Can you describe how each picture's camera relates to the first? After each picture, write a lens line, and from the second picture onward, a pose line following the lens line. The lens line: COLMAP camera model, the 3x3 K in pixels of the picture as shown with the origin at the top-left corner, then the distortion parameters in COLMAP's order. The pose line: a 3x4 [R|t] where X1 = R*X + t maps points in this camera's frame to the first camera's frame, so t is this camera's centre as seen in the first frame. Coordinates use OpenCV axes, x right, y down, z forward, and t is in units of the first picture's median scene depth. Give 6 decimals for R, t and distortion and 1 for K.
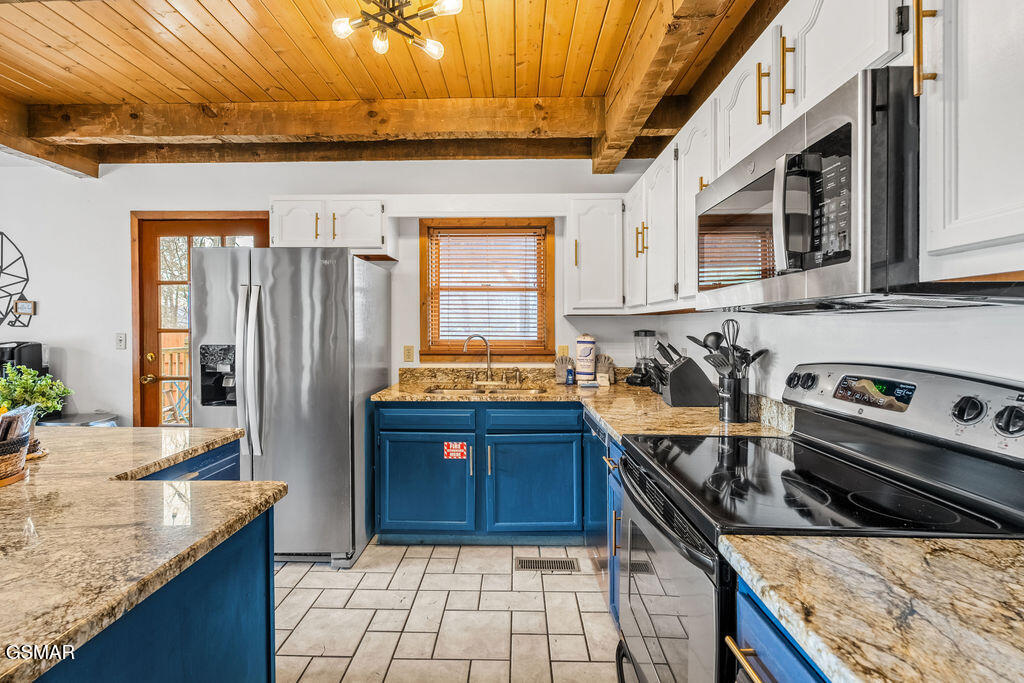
lens RADIAL K [[451.1, 0, 512.7], [0, 451.1, 332.1], [0, 0, 1]] dist [-0.002644, 0.000418]
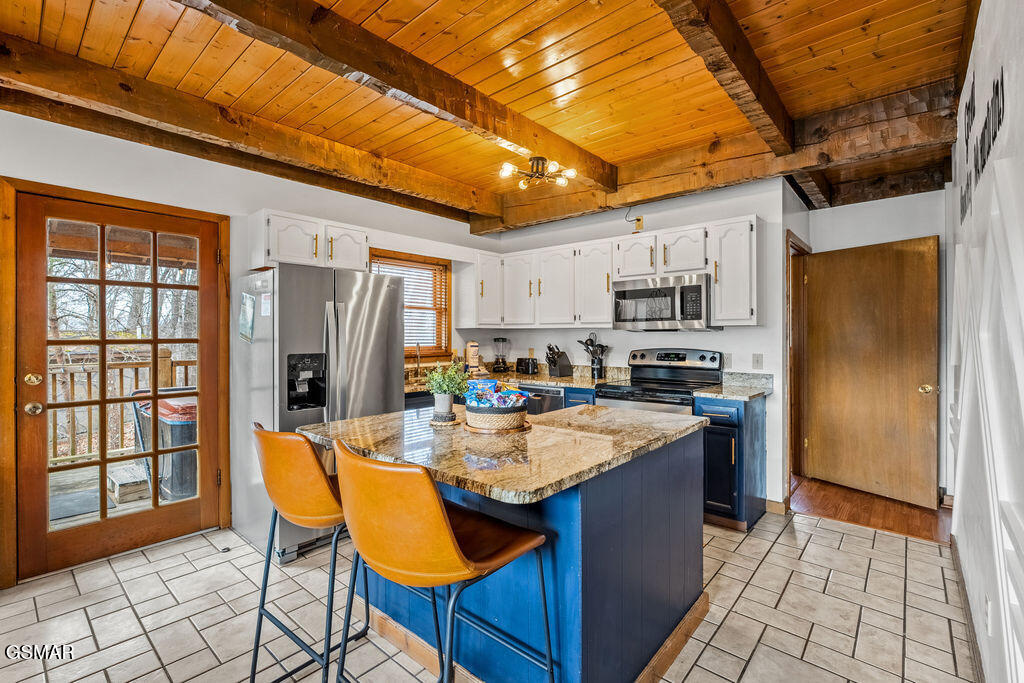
lens RADIAL K [[451.1, 0, 513.9], [0, 451.1, 339.2], [0, 0, 1]] dist [-0.002644, 0.000418]
pose [[0.652302, -0.006123, 0.757934, -0.895852], [0.008061, 0.999967, 0.001141, -0.002001], [-0.757916, 0.005366, 0.652330, -0.089538]]
